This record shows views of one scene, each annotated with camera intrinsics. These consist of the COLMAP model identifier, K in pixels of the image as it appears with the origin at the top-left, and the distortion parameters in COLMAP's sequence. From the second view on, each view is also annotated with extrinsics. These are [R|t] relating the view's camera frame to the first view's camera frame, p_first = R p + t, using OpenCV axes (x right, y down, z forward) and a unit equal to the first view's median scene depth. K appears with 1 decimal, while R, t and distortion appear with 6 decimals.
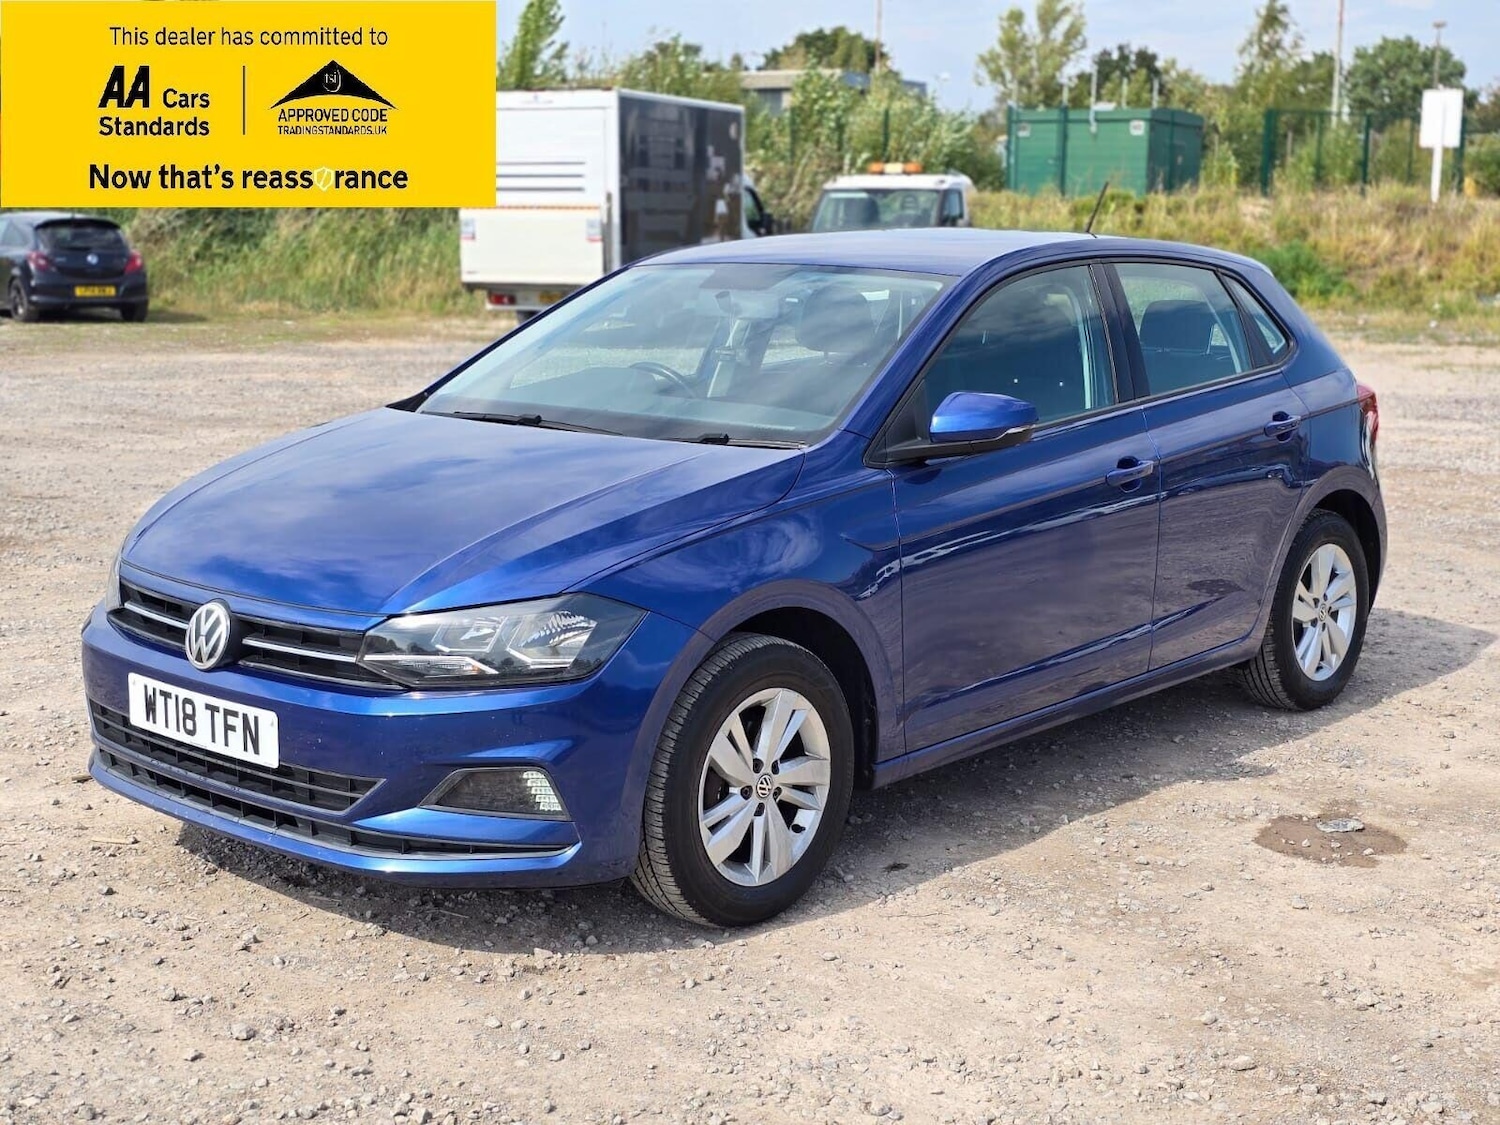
lens RADIAL K [[2024.9, 0, 750.0], [0, 2024.9, 562.5], [0, 0, 1]] dist [0.056077, -0.022440]
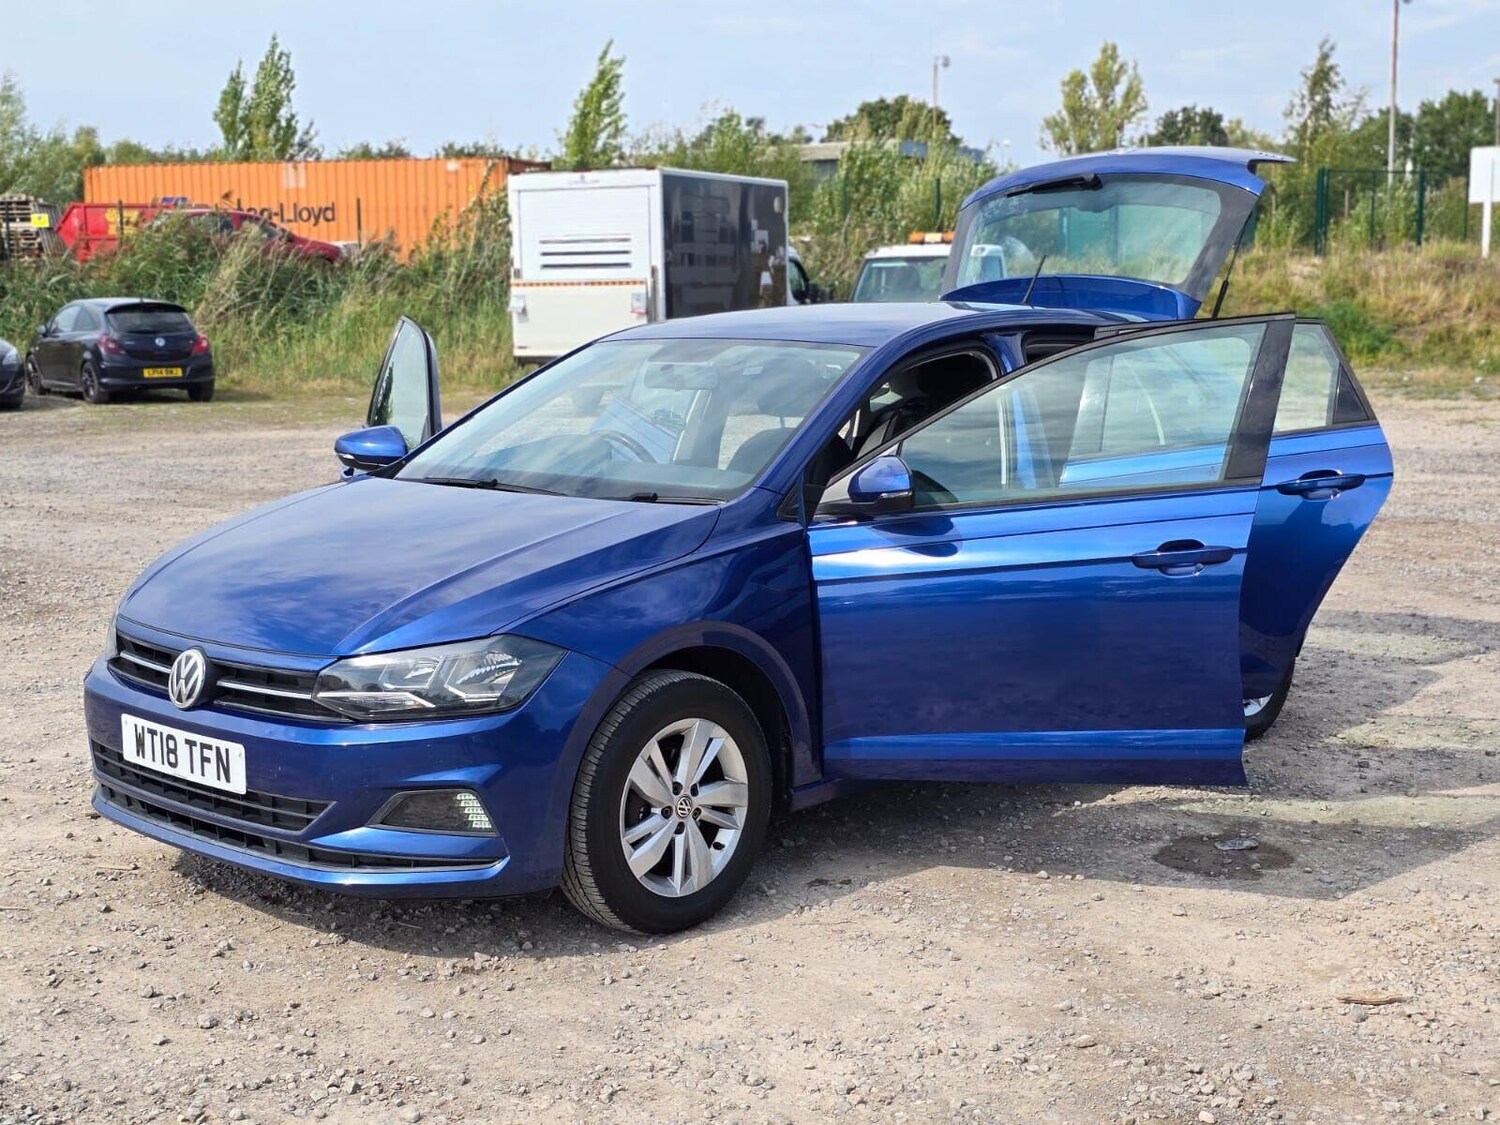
lens RADIAL K [[2016.2, 0, 749.5], [0, 2016.2, 600.5], [0, 0, 1]] dist [0.075995, -0.116378]
pose [[0.999168, -0.014807, -0.038008, 0.086850], [0.014258, 0.999790, -0.014688, 0.013436], [0.038218, 0.014134, 0.999169, -0.109658]]
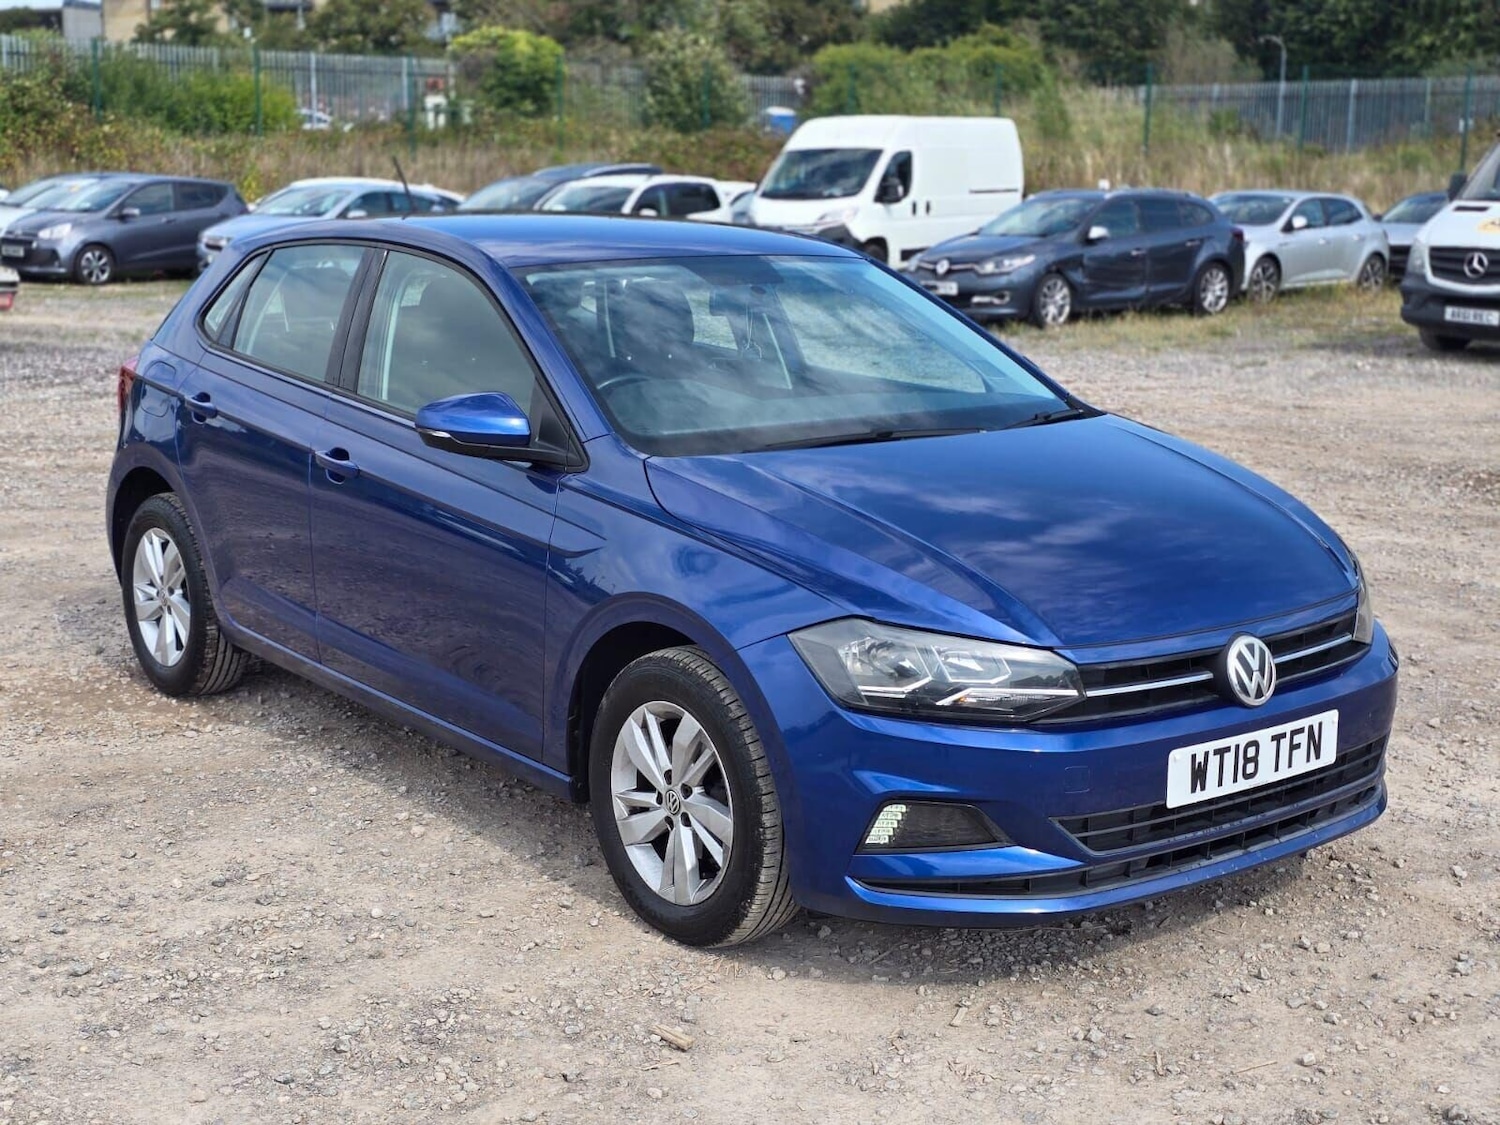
lens RADIAL K [[2024.9, 0, 750.0], [0, 2024.9, 562.5], [0, 0, 1]] dist [0.056077, -0.022440]
pose [[0.171272, -0.194003, 0.965934, -1.203961], [0.153233, 0.973736, 0.168400, -0.207764], [-0.973235, 0.119171, 0.196501, 1.020378]]
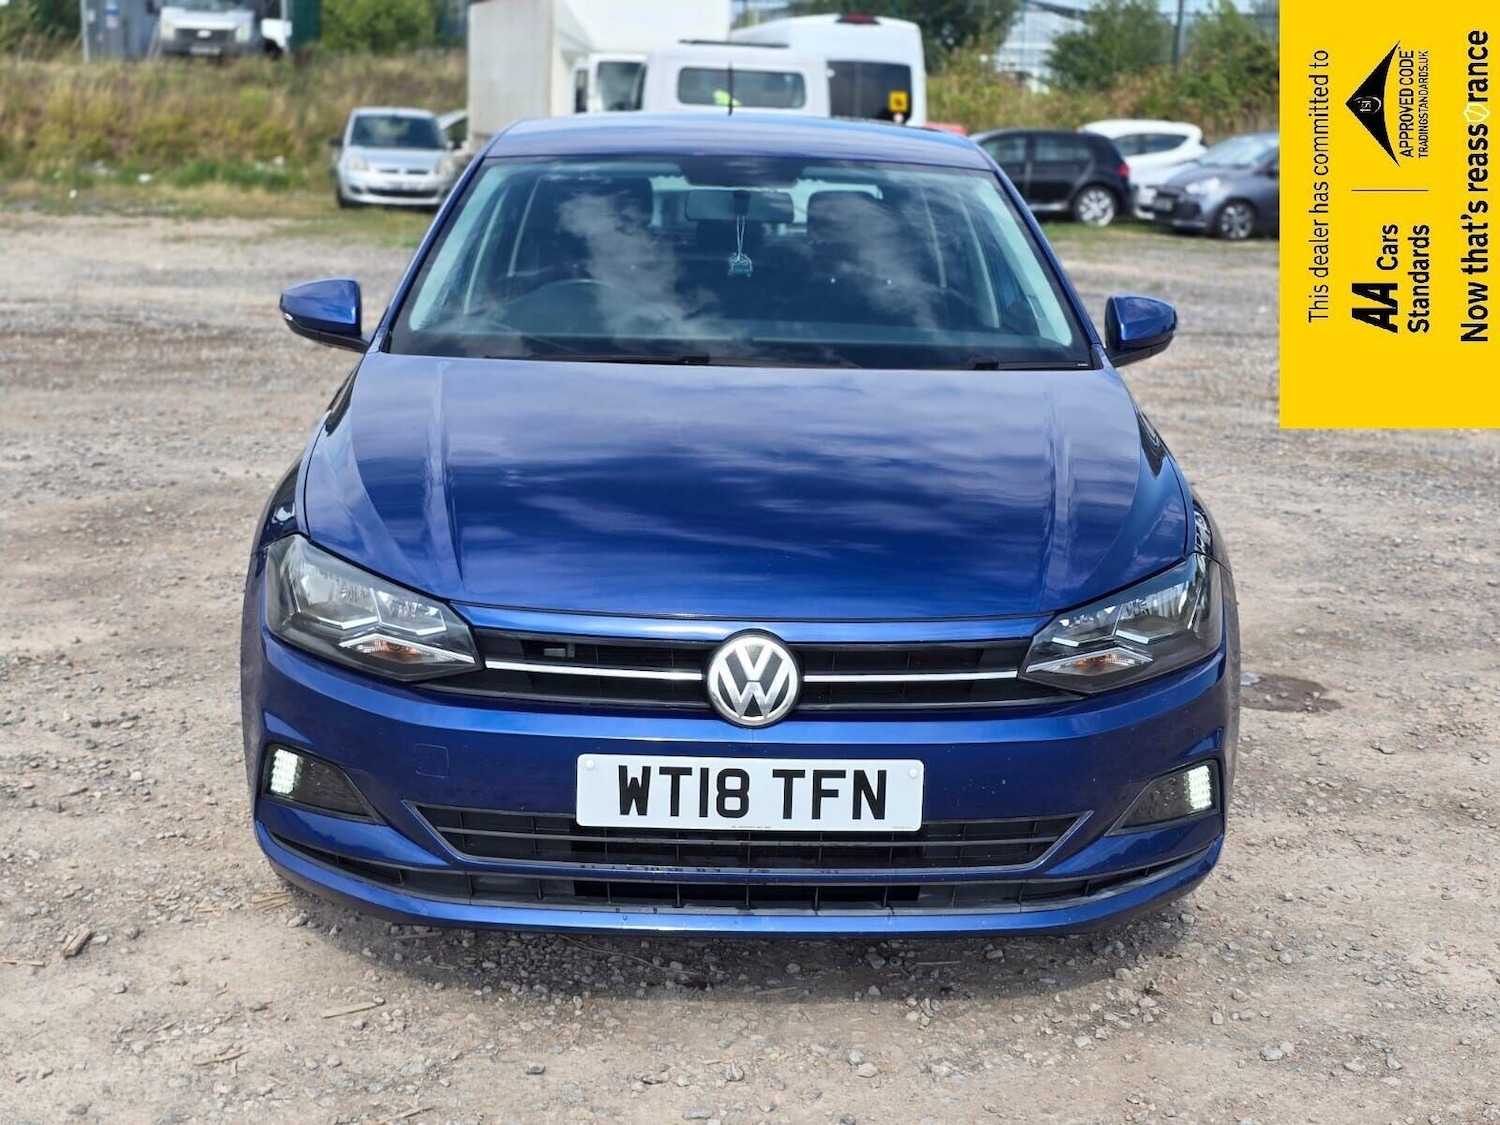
lens RADIAL K [[2034.3, 0, 750.0], [0, 2034.3, 562.5], [0, 0, 1]] dist [0.056549, -0.102665]
pose [[0.730059, -0.137480, 0.669412, -0.745731], [0.093772, 0.990443, 0.101144, -0.080029], [-0.676920, -0.011069, 0.735973, 0.450231]]
